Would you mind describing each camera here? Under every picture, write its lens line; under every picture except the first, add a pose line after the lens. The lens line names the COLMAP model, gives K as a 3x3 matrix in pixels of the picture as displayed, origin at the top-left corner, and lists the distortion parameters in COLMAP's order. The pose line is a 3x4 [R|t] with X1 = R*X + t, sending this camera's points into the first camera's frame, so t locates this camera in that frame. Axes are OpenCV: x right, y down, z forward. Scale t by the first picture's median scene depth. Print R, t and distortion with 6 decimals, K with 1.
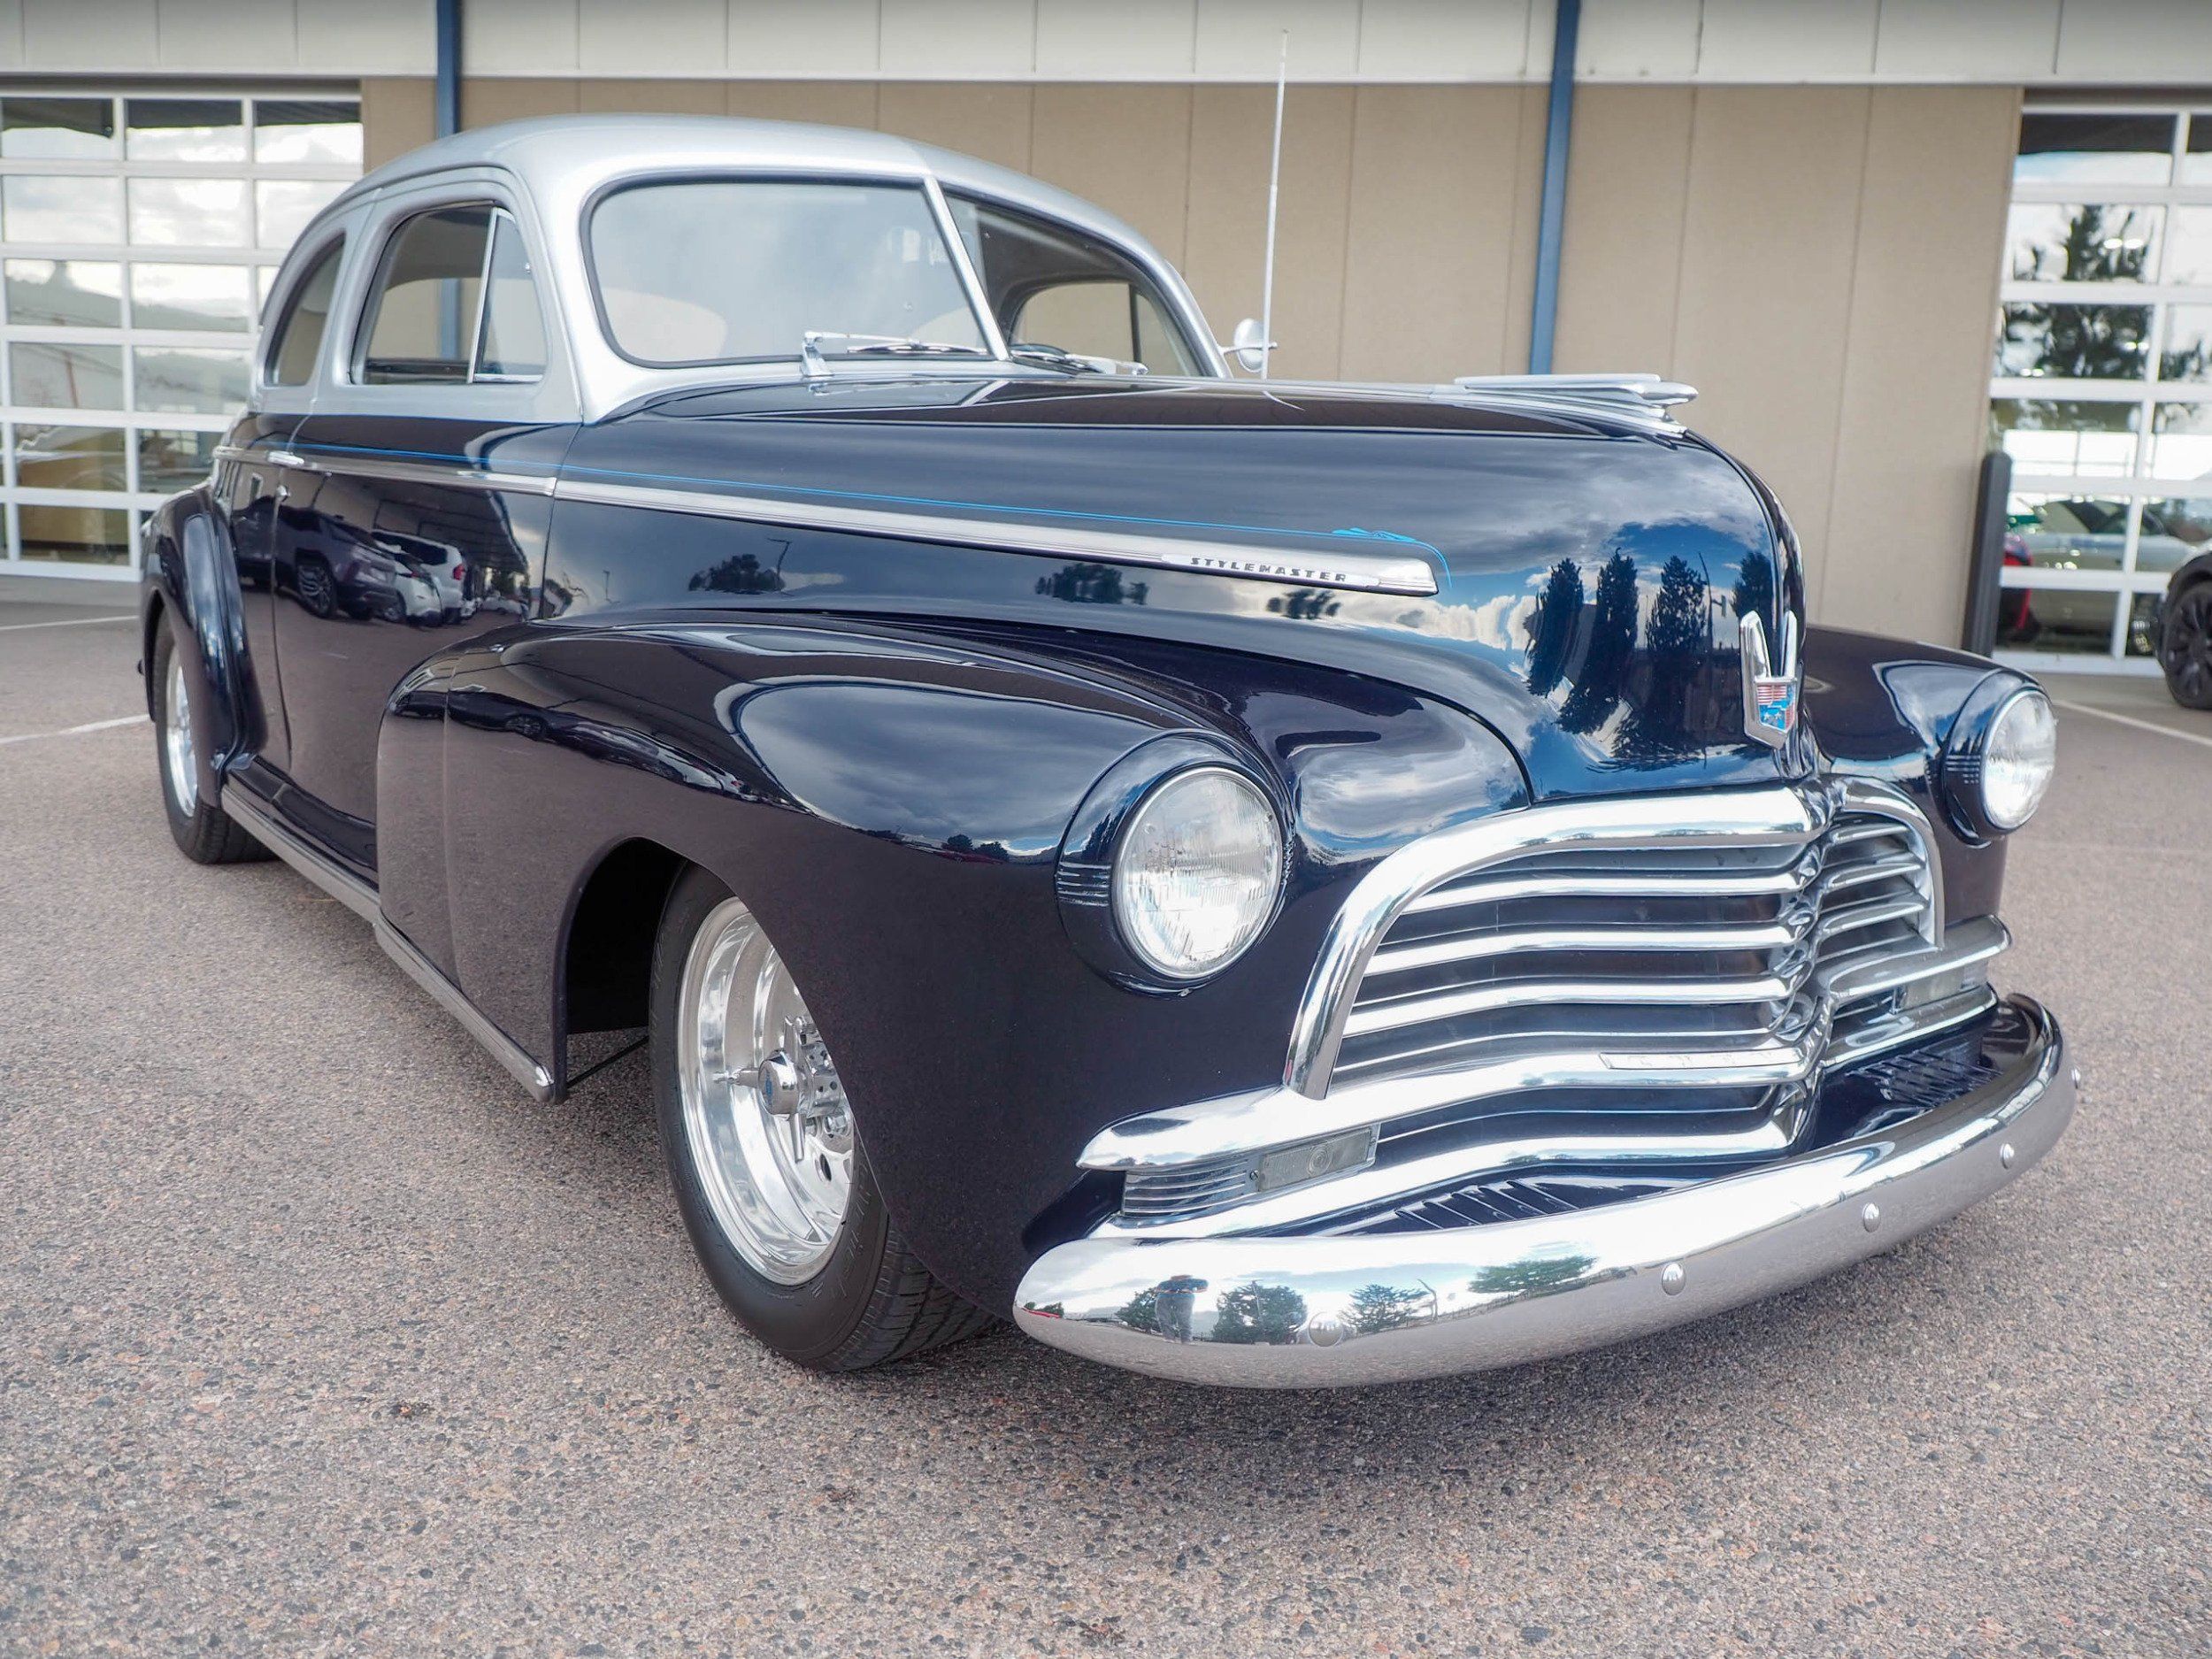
lens RADIAL K [[1791.2, 0, 1111.1], [0, 1791.2, 811.9], [0, 0, 1]] dist [0.008033, -0.017167]
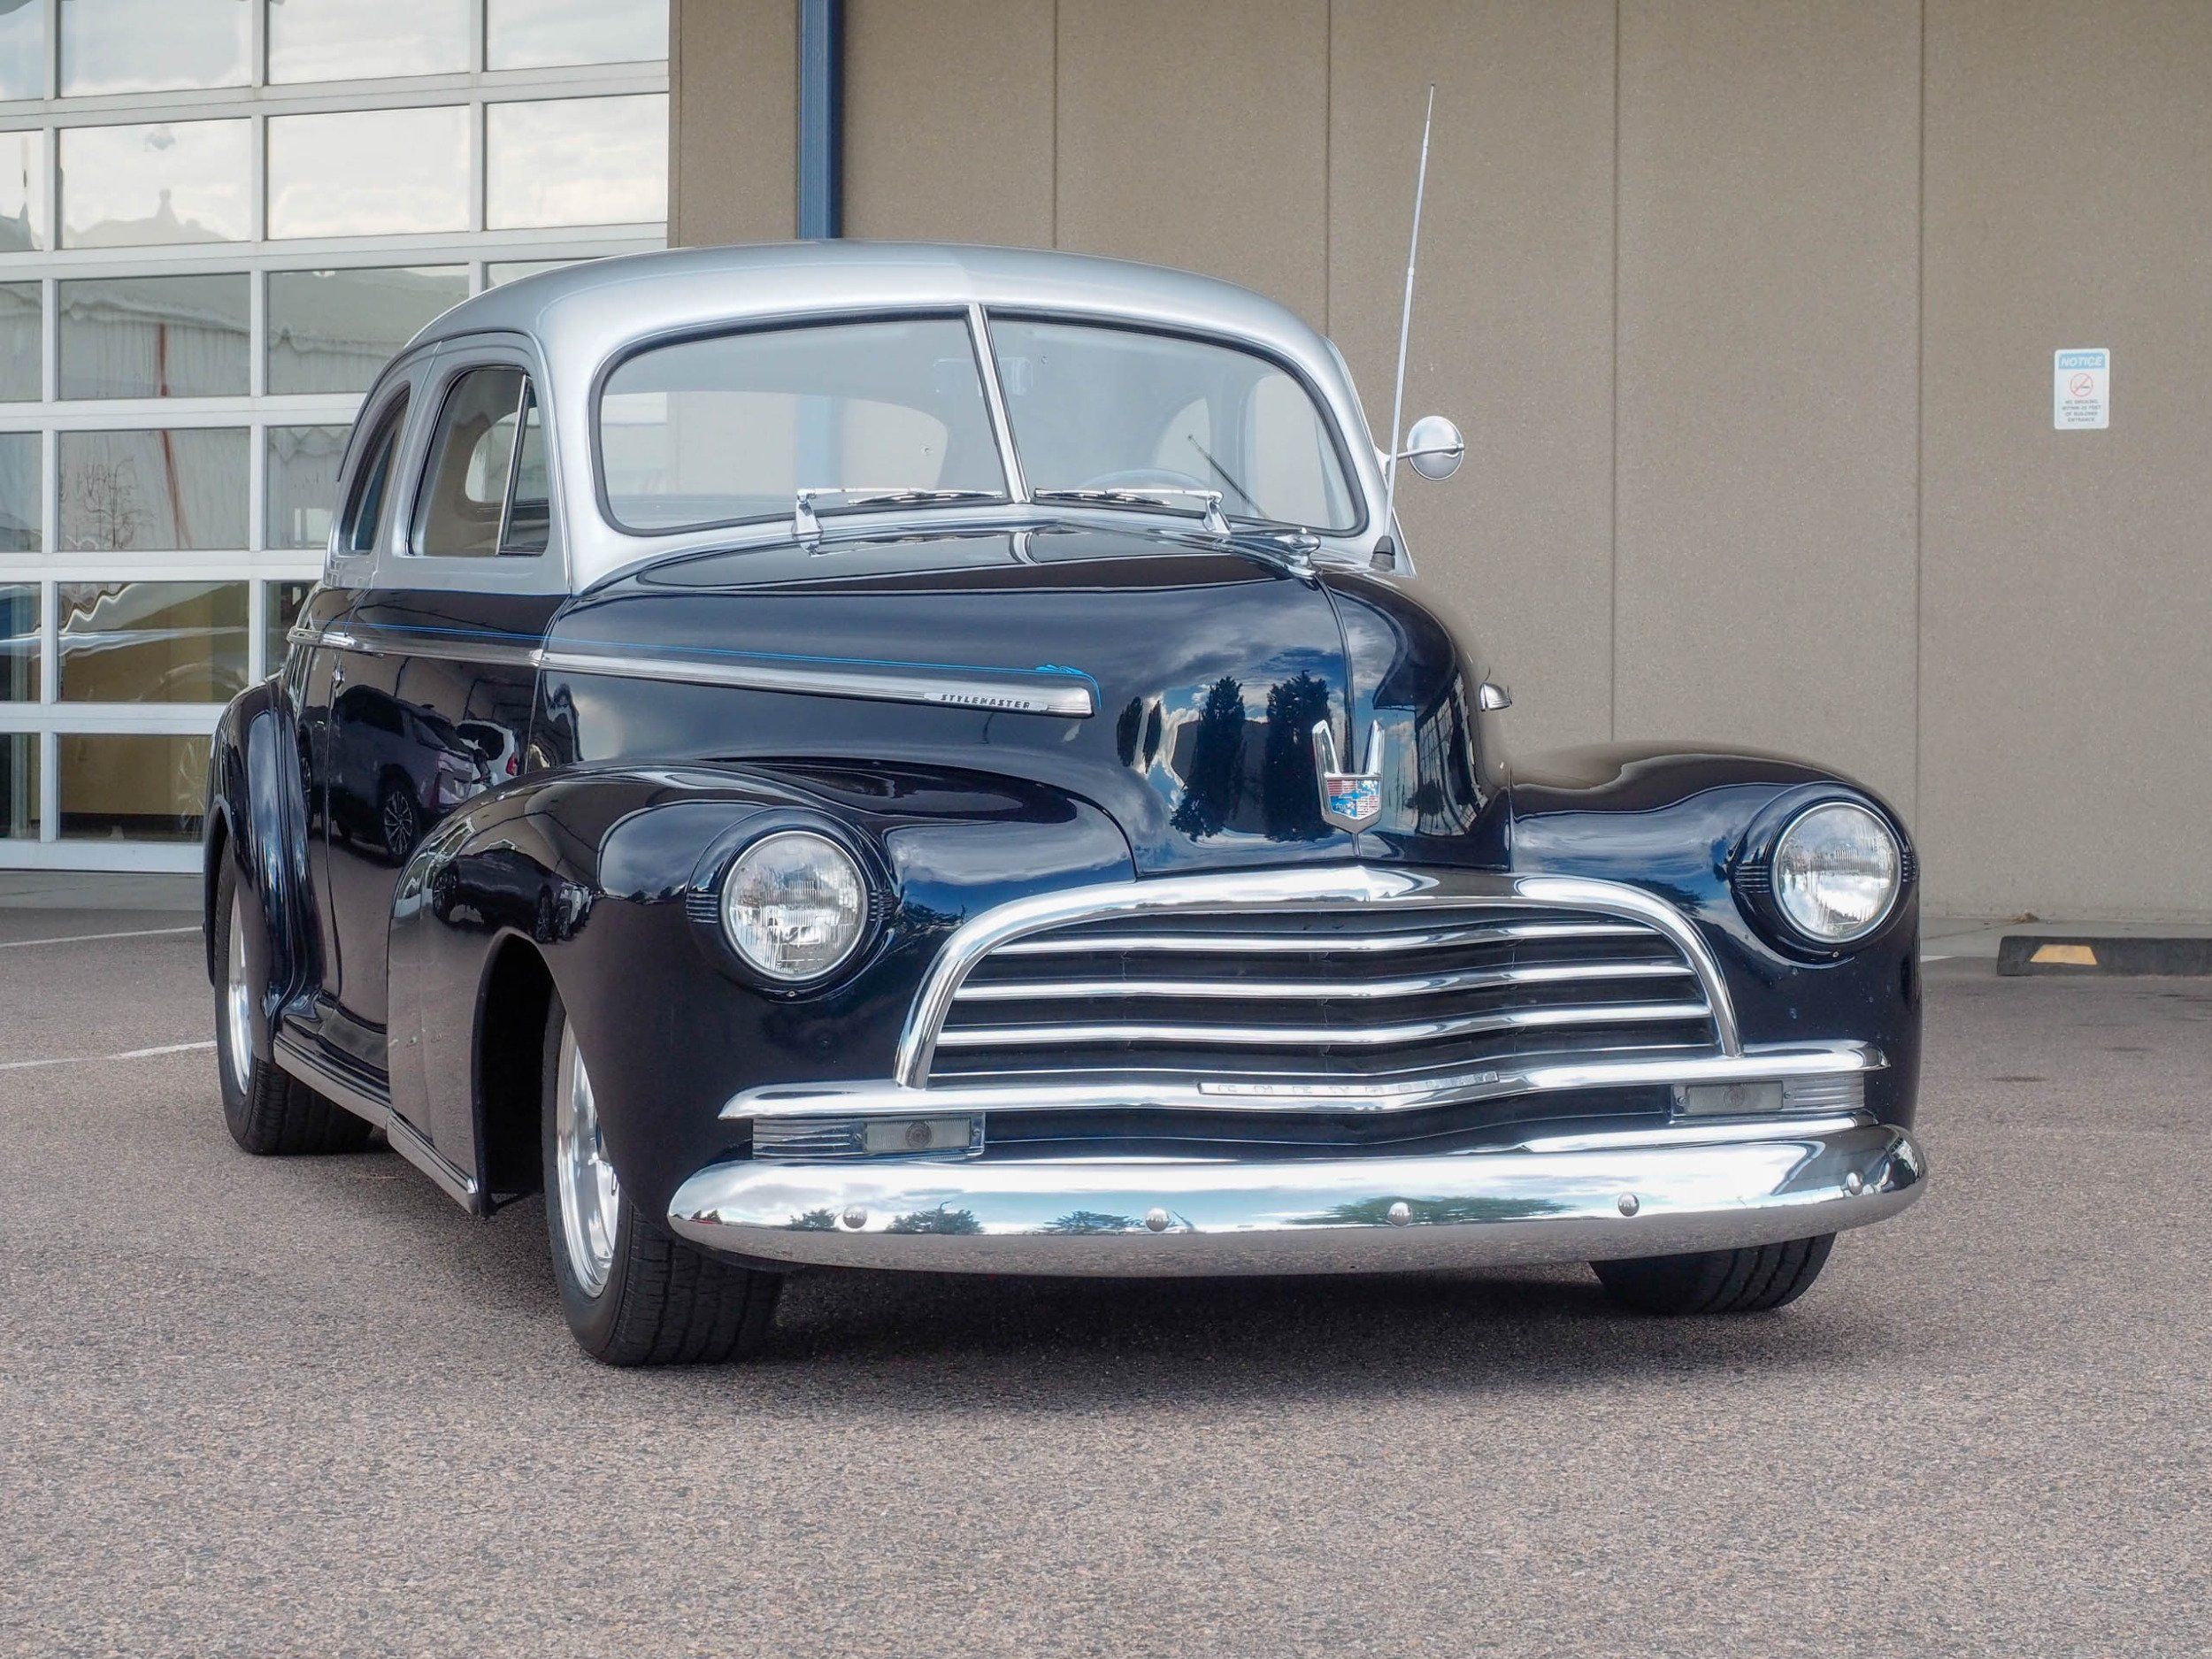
lens RADIAL K [[5239.7, 0, 1106.7], [0, 5239.7, 810.4], [0, 0, 1]] dist [-0.019952, 0.000000]
pose [[0.941372, -0.031300, -0.335914, 1.185320], [-0.017652, 0.989754, -0.141690, 0.383118], [0.336907, 0.139312, 0.931174, -1.975028]]
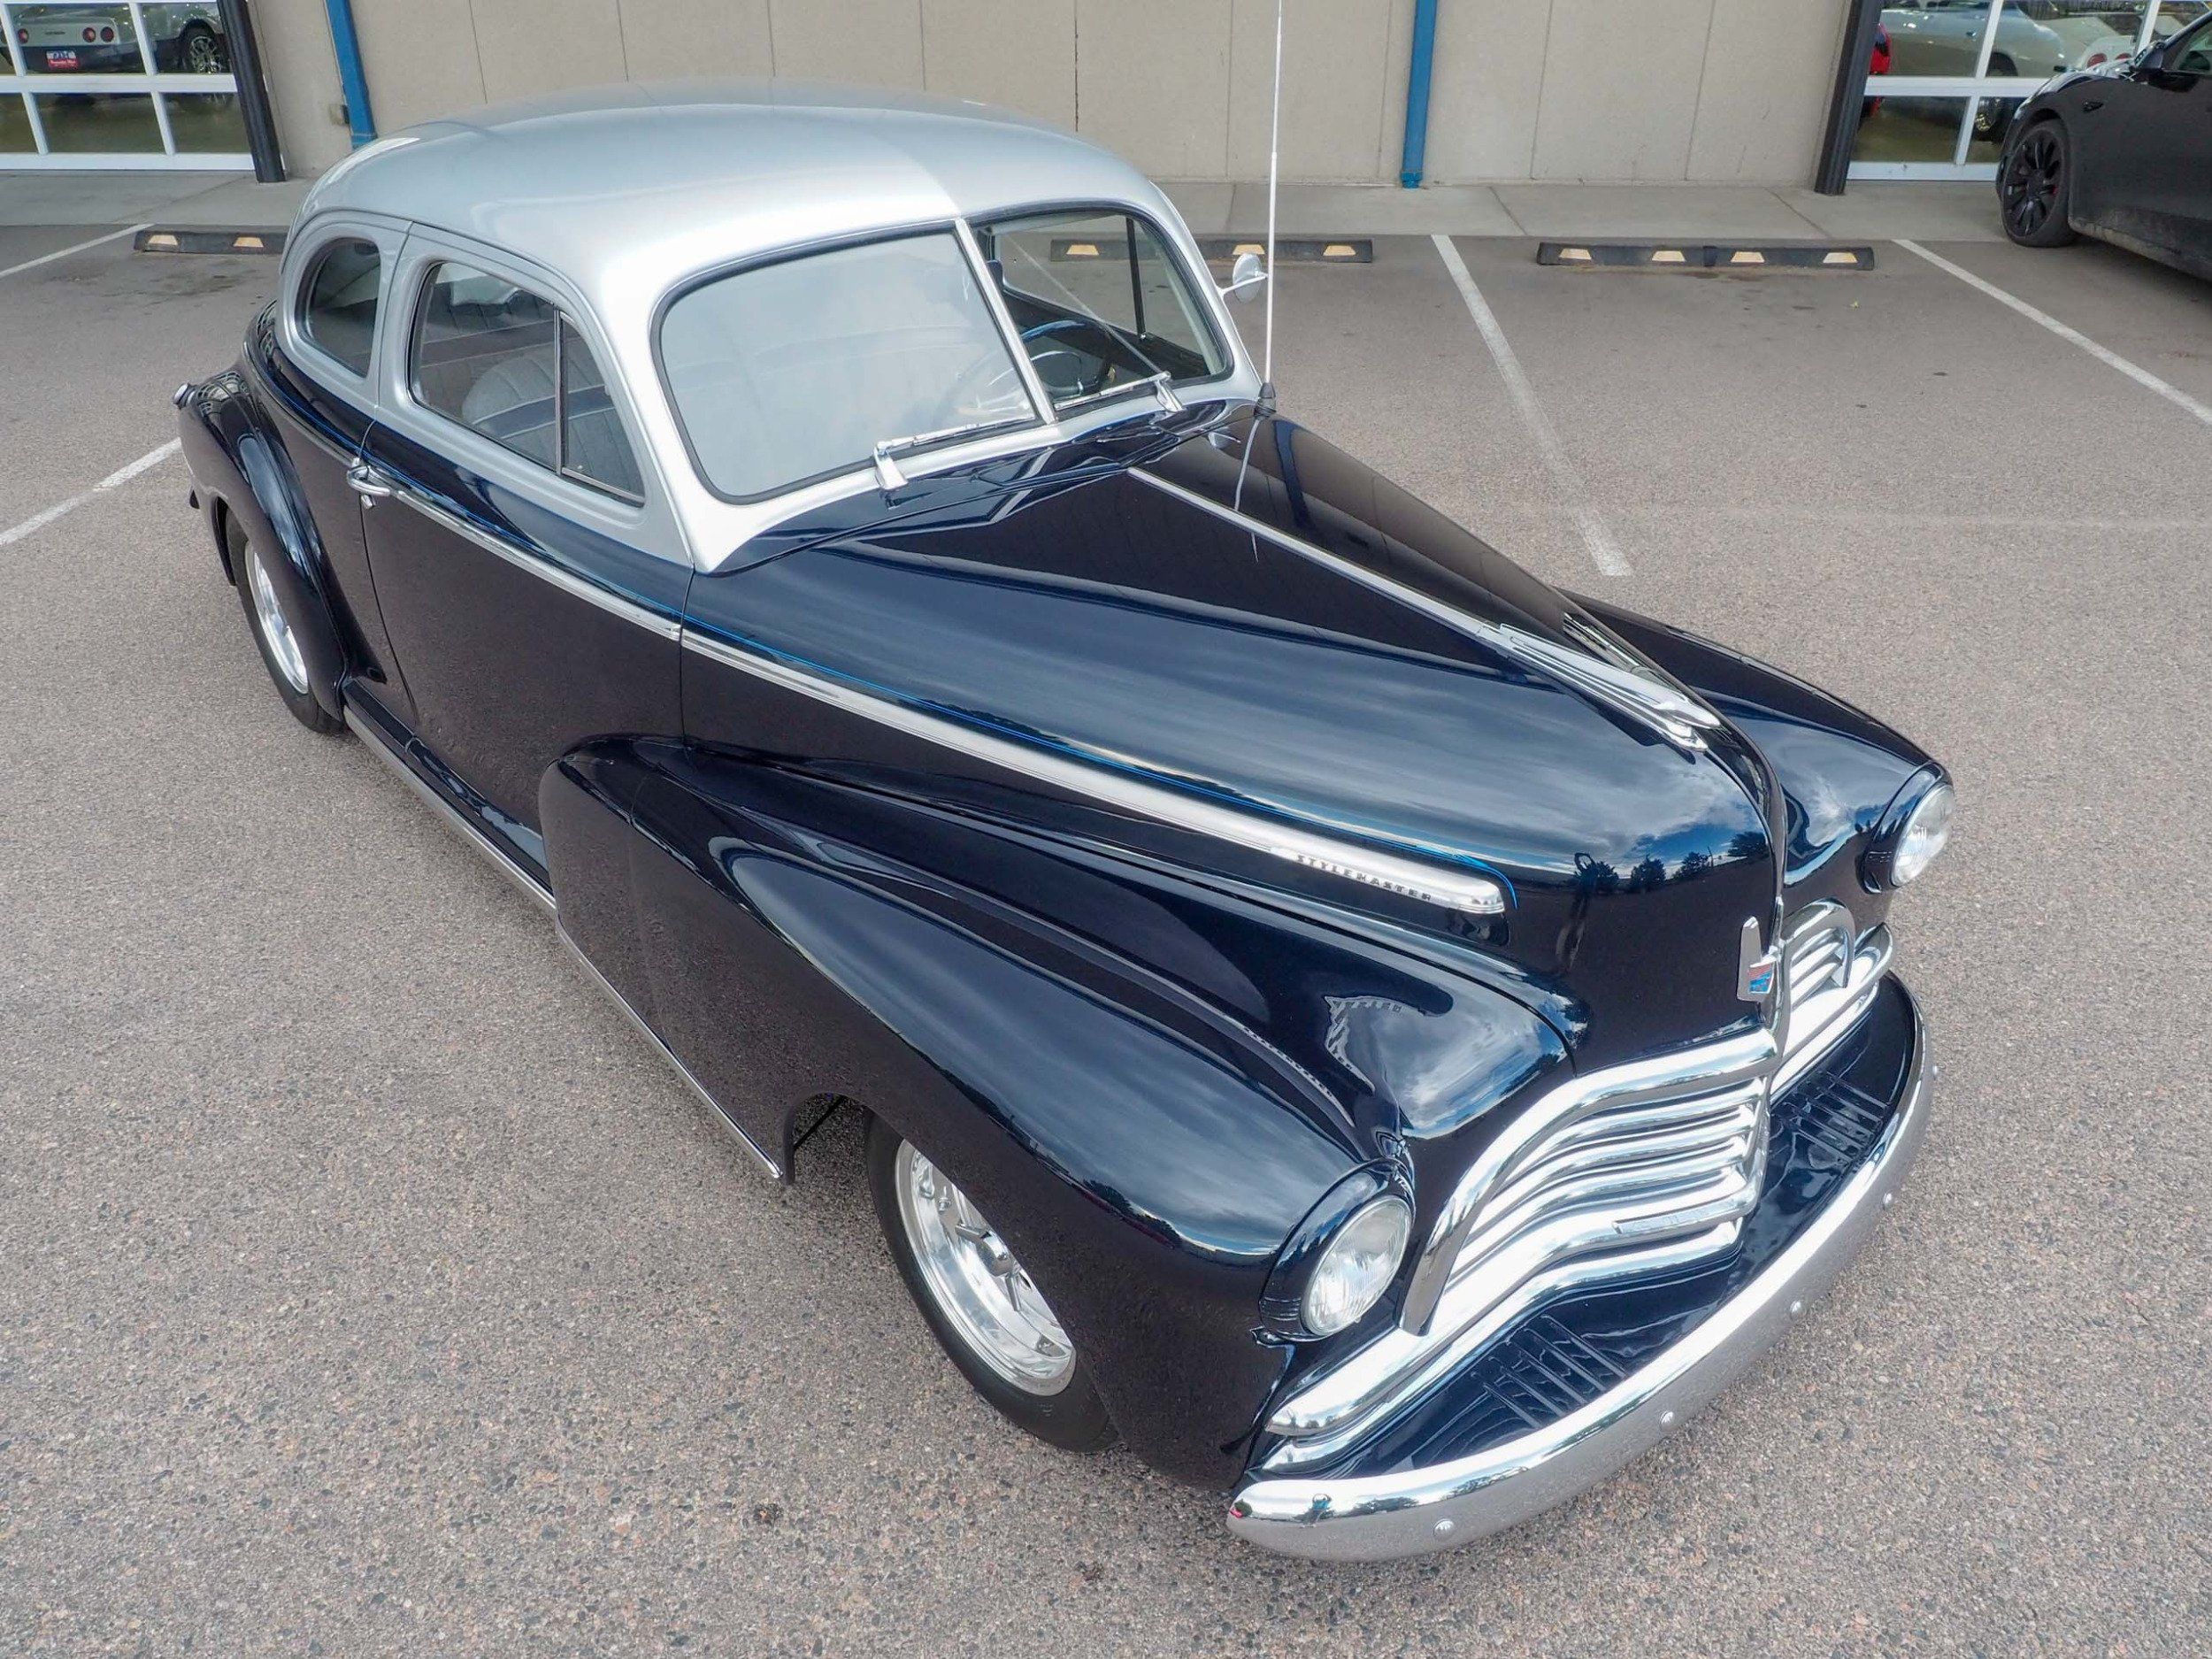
lens RADIAL K [[1603.8, 0, 1105.6], [0, 1603.8, 813.2], [0, 0, 1]] dist [-0.014984, 0.003463]
pose [[0.996301, -0.073878, 0.043884, -0.116642], [0.053248, 0.931625, 0.359500, -0.510729], [-0.067443, -0.355833, 0.932113, 0.006658]]
